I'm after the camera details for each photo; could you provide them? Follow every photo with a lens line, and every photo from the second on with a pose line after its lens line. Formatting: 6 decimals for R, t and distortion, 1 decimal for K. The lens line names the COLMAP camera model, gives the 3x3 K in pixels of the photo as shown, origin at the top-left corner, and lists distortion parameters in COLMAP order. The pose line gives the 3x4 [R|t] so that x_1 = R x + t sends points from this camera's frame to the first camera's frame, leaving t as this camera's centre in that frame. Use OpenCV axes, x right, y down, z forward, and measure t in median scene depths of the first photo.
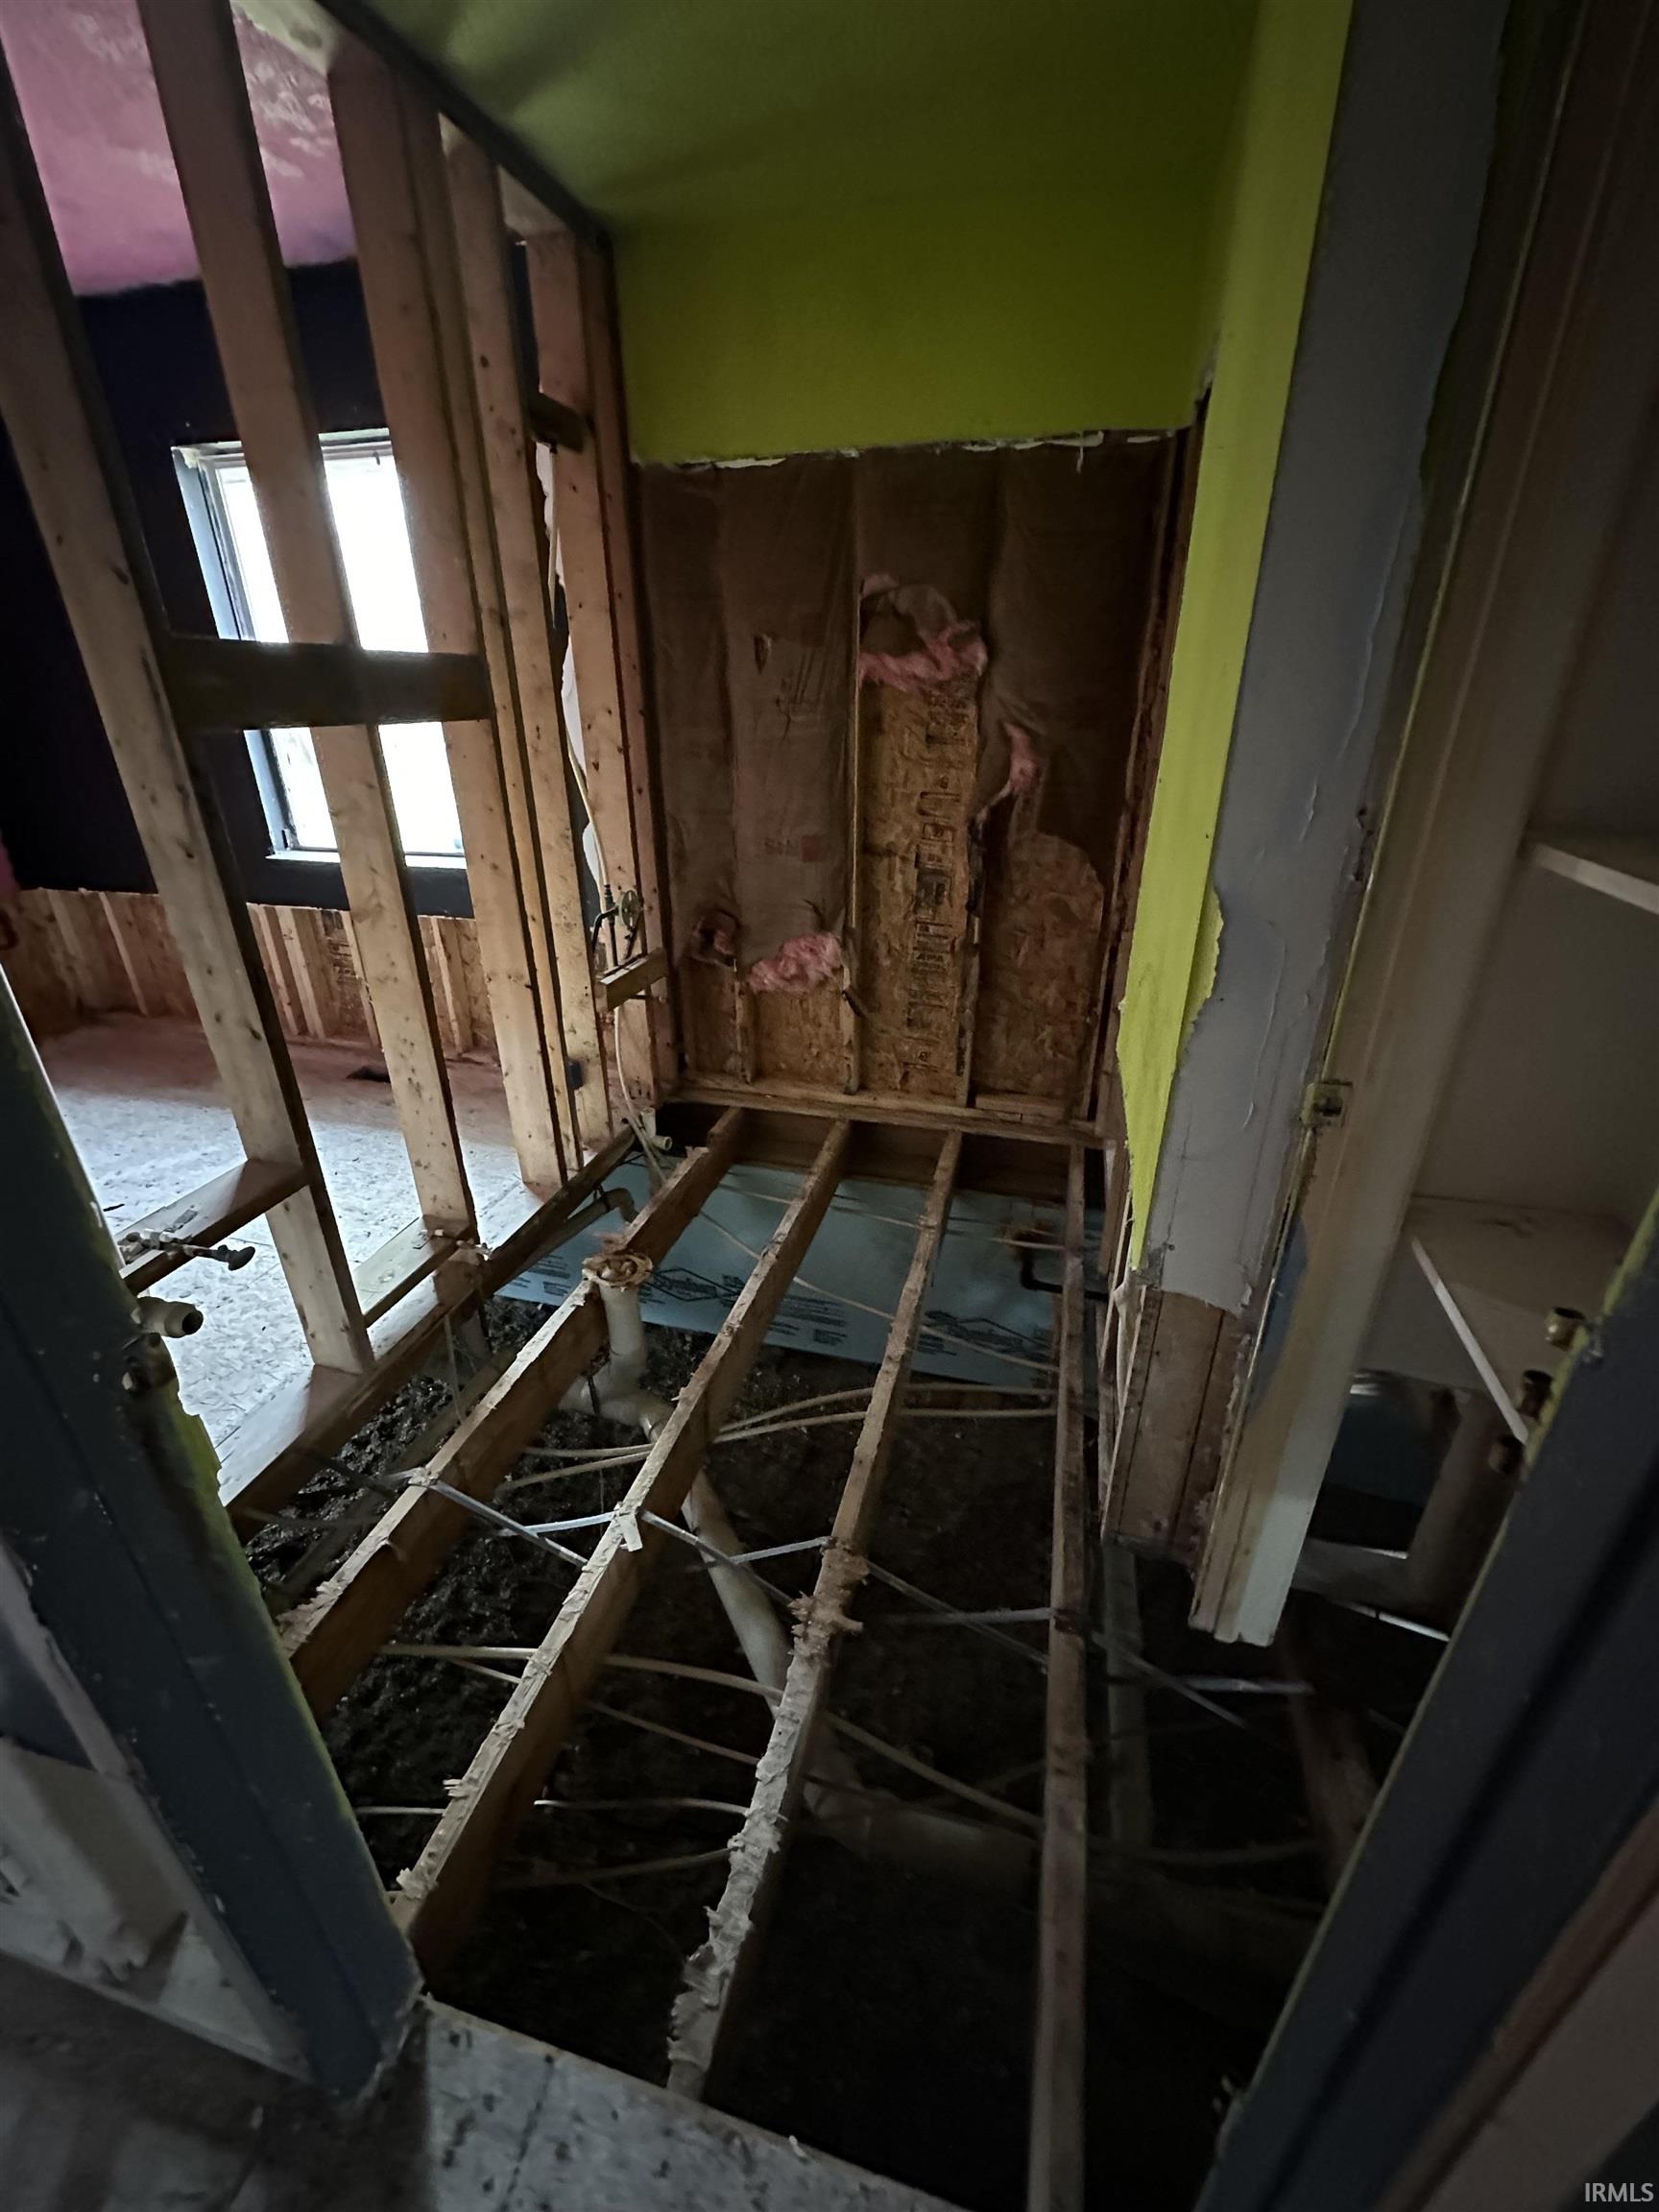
lens RADIAL K [[883.5, 0, 825.7], [0, 883.5, 1104.5], [0, 0, 1]] dist [-0.001196, -0.000024]
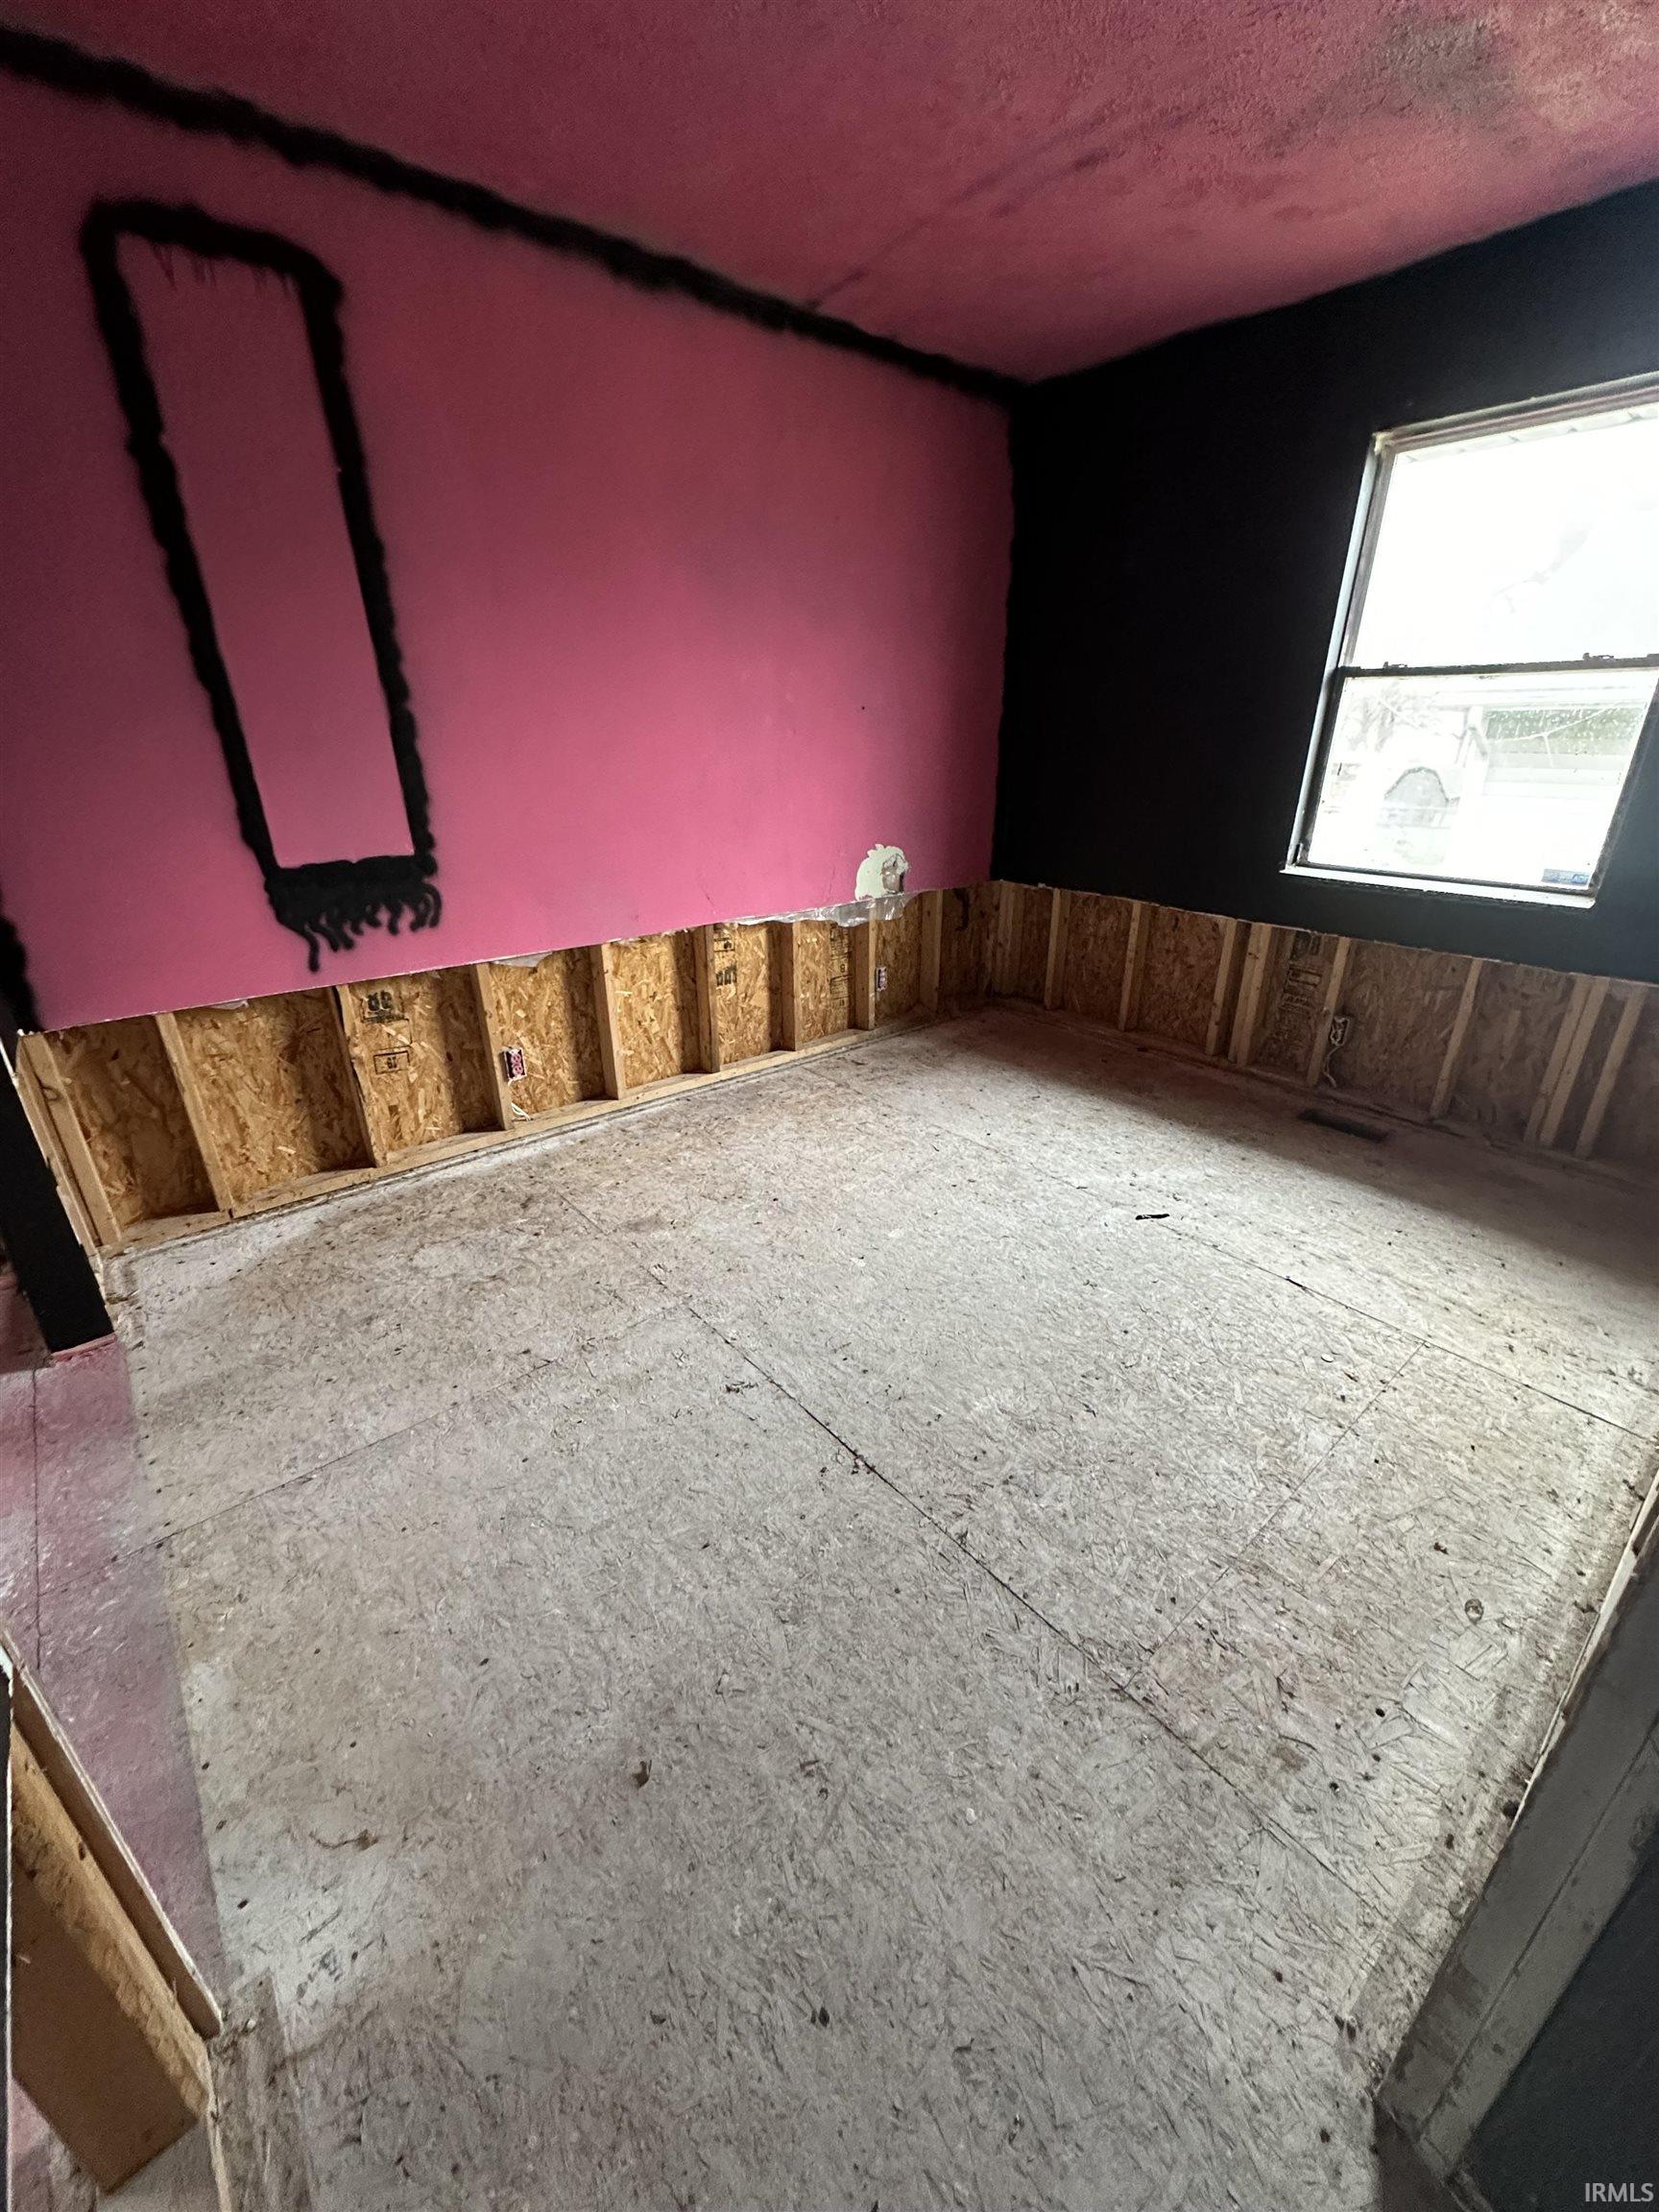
lens RADIAL K [[883.5, 0, 828.3], [0, 883.5, 1106.7], [0, 0, 1]] dist [-0.001196, -0.000024]
pose [[0.833033, 0.224873, -0.505458, -0.468247], [-0.236577, 0.970706, 0.041960, 0.033477], [0.500087, 0.084626, 0.861830, -0.023333]]
